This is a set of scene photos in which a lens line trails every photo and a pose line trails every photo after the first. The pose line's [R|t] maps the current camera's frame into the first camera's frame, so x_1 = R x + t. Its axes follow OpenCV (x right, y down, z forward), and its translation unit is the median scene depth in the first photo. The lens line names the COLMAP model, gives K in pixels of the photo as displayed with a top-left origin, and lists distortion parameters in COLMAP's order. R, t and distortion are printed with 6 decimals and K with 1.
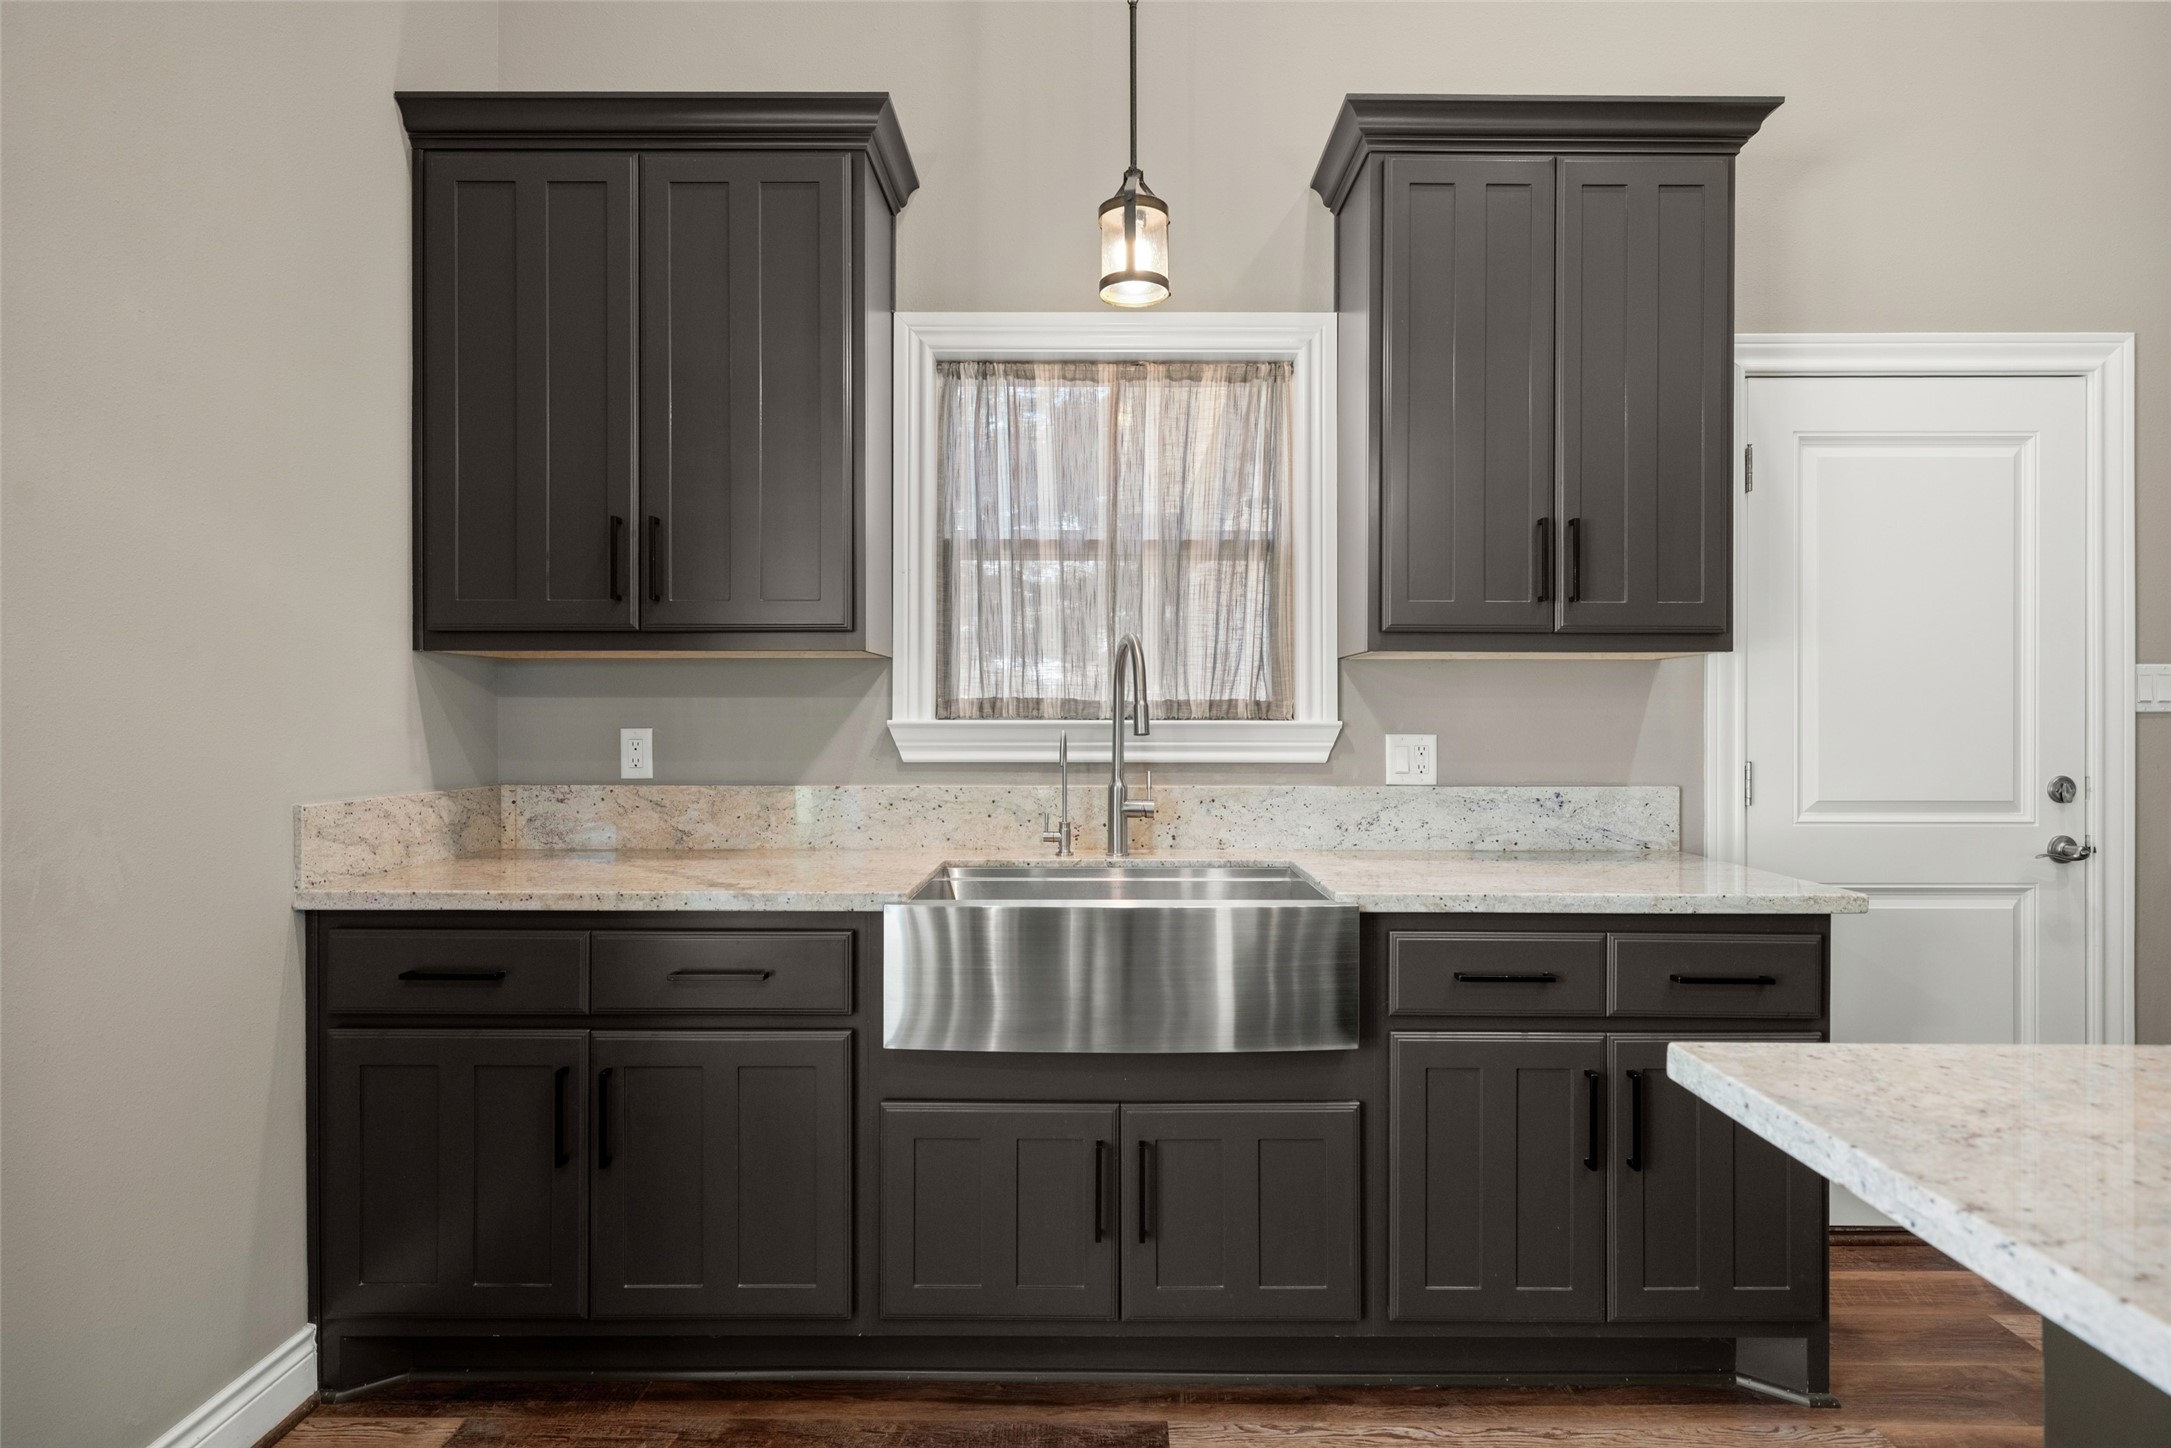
lens RADIAL K [[1057.6, 0, 1100.4], [0, 1057.6, 724.5], [0, 0, 1]] dist [0.000156, 0.001147]
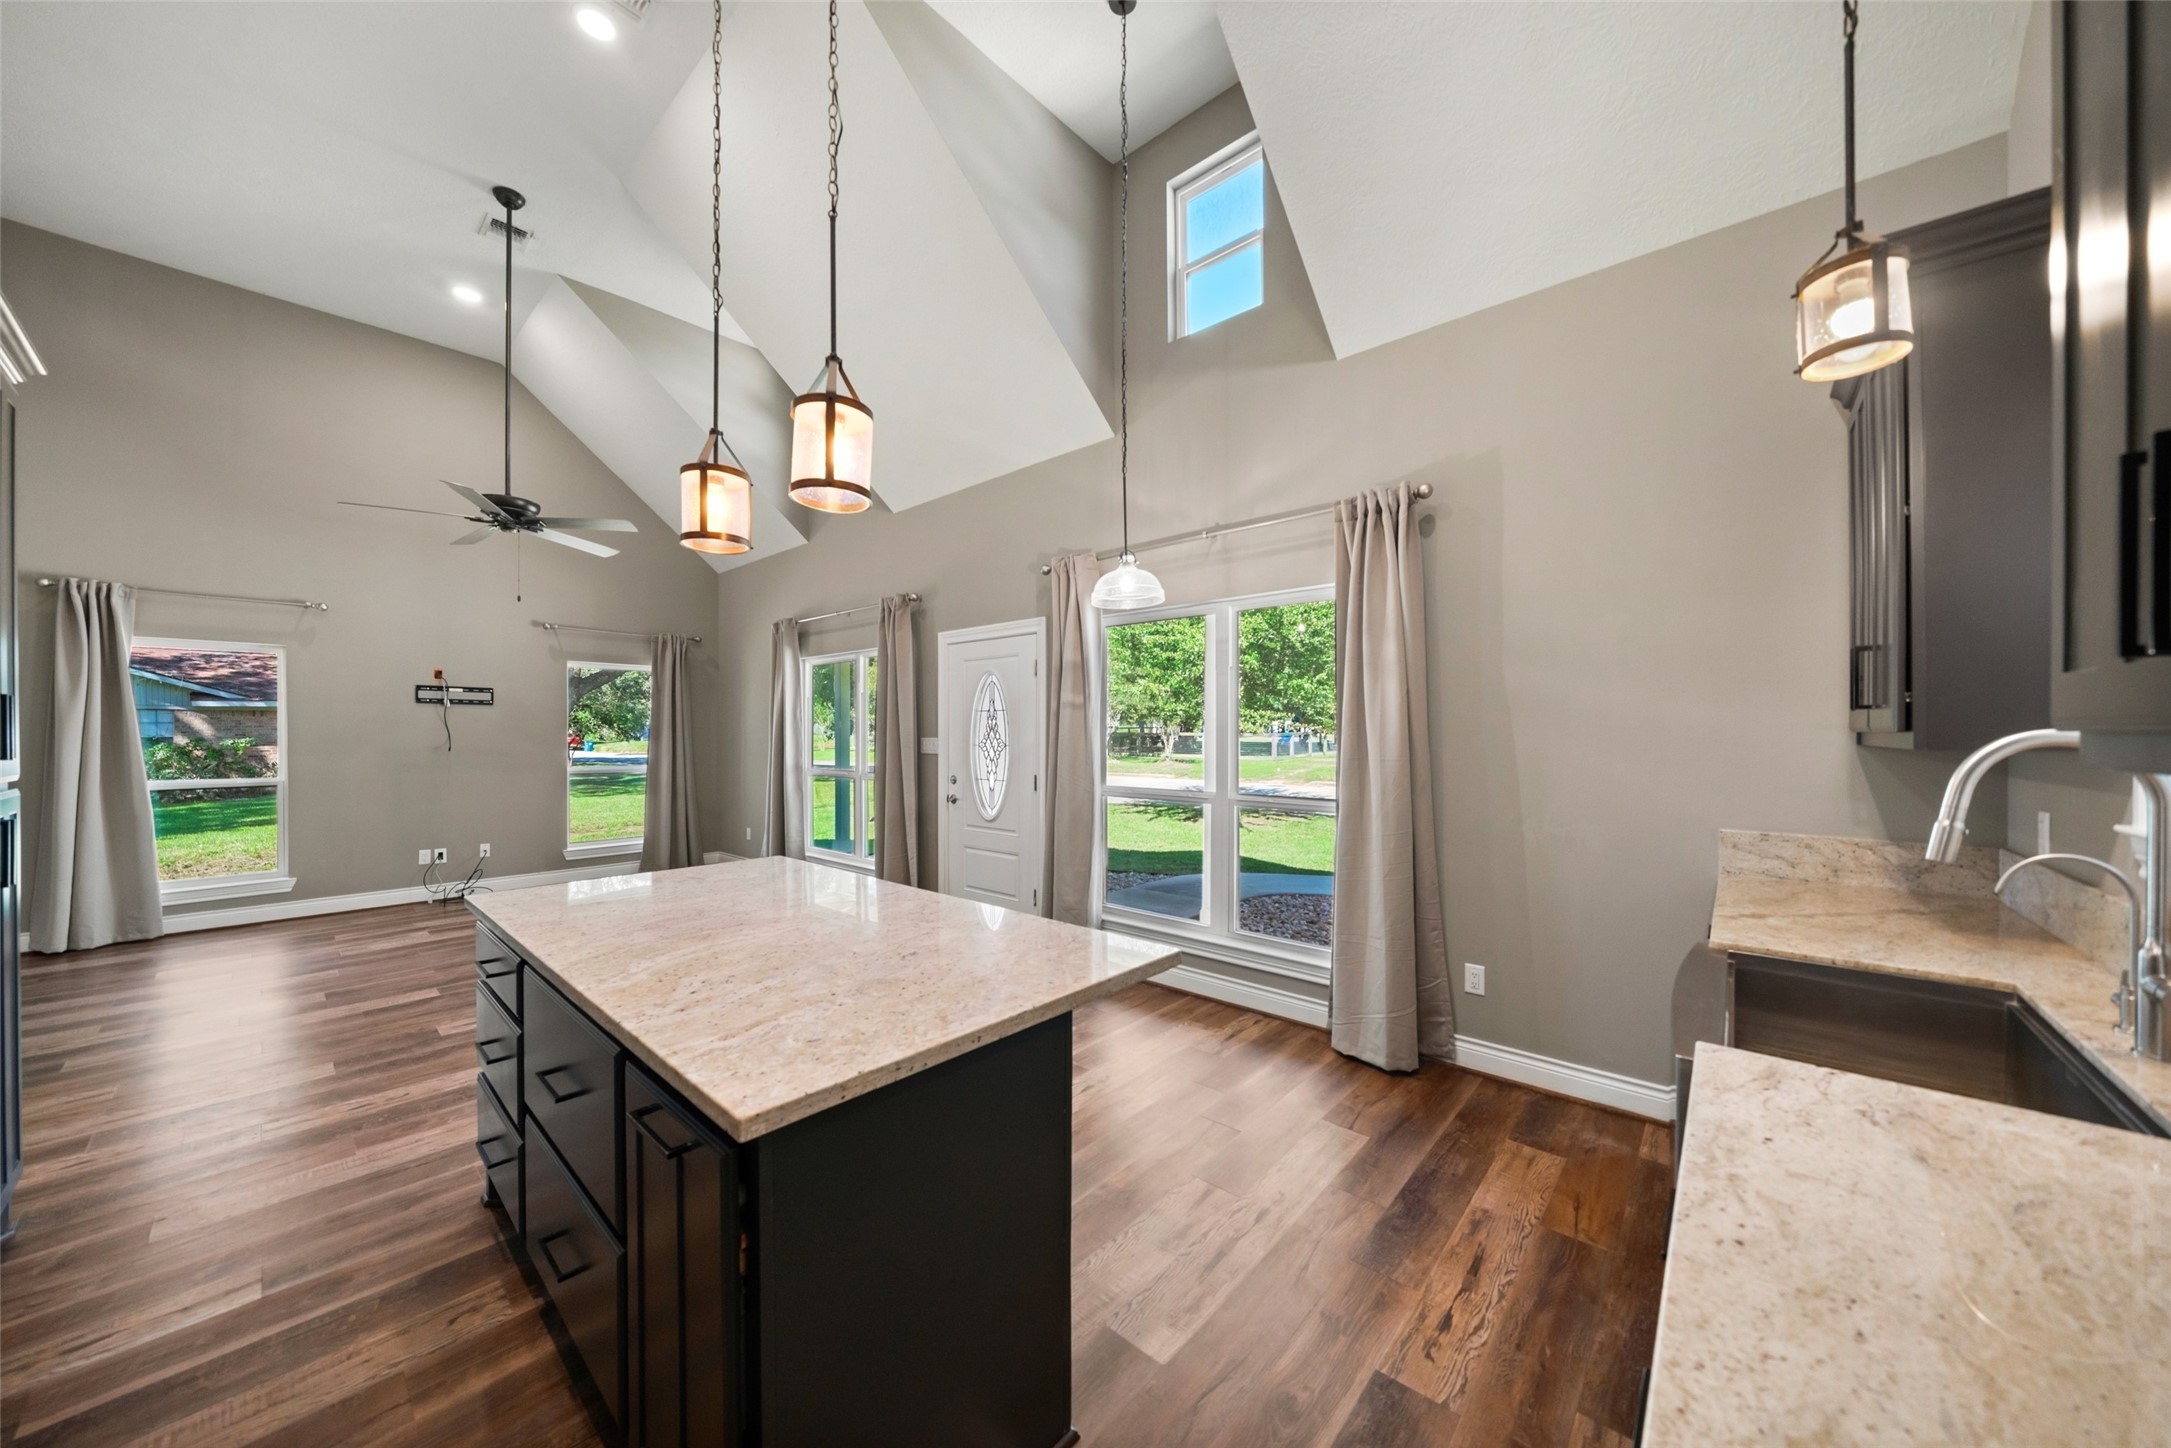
lens RADIAL K [[742.9, 0, 1081.4], [0, 742.9, 739.8], [0, 0, 1]] dist [-0.008462, 0.000711]
pose [[-0.667083, 0.006620, -0.744954, 0.775517], [-0.001987, 0.999941, 0.010665, -0.075834], [0.744981, 0.008595, -0.667030, 0.766861]]
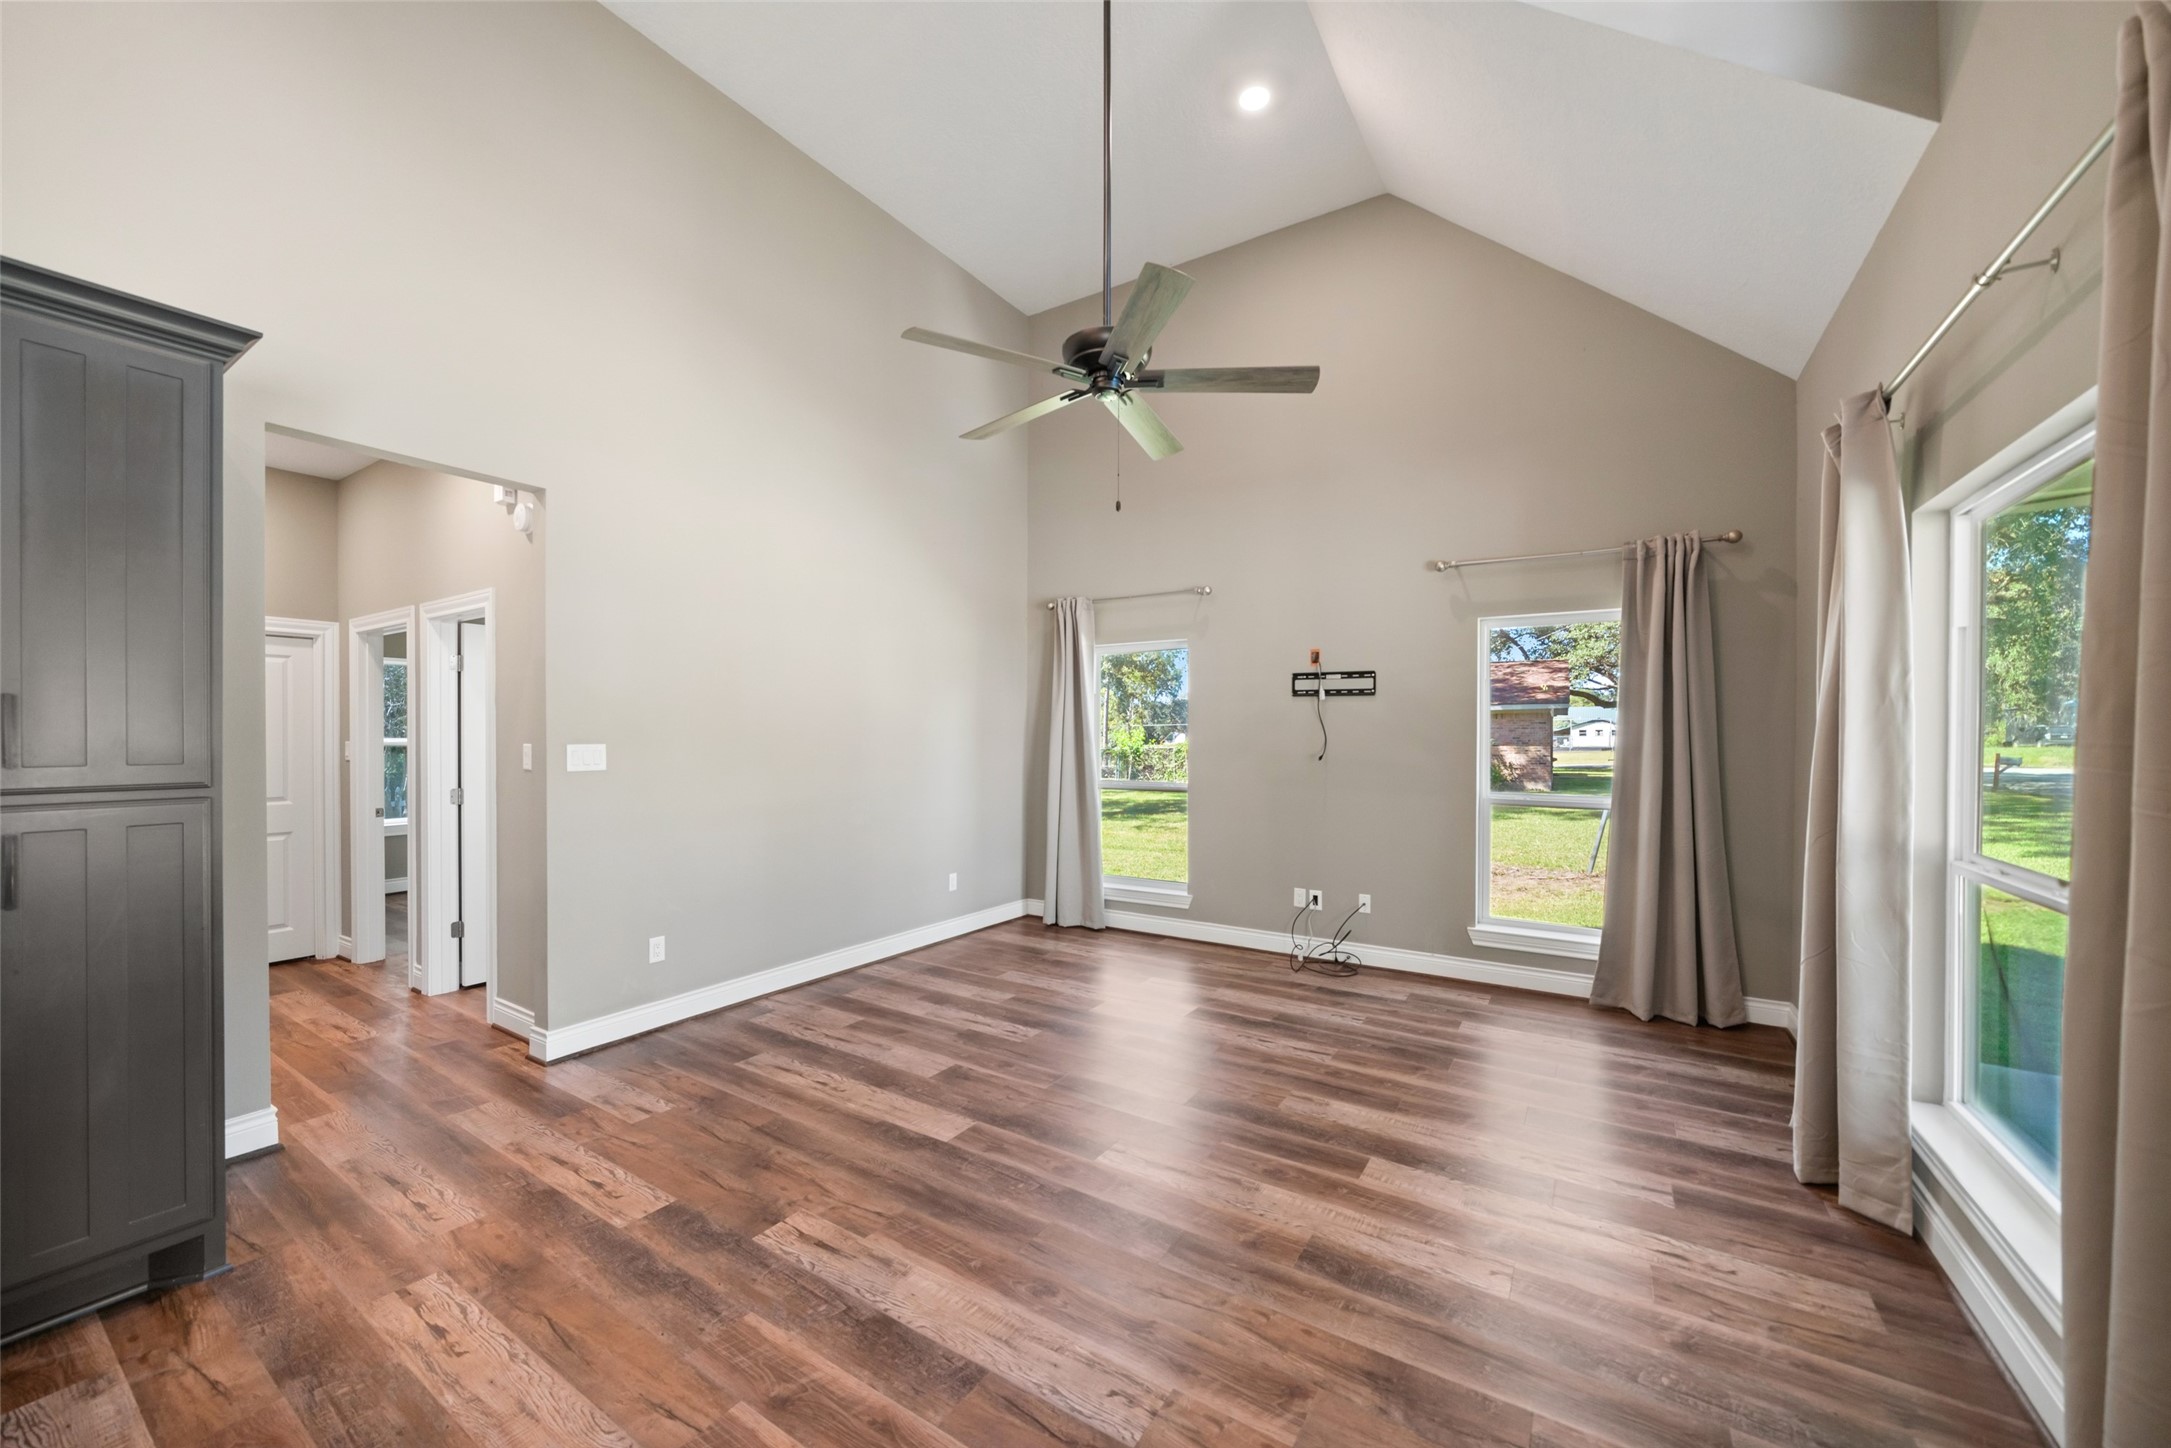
lens RADIAL K [[820.9, 0, 1087.0], [0, 820.9, 737.7], [0, 0, 1]] dist [-0.008671, 0.000900]
pose [[-0.846290, -0.006305, 0.532686, -0.258369], [-0.001619, 0.999956, 0.009263, -0.079958], [-0.532721, 0.006977, -0.846262, -0.464415]]
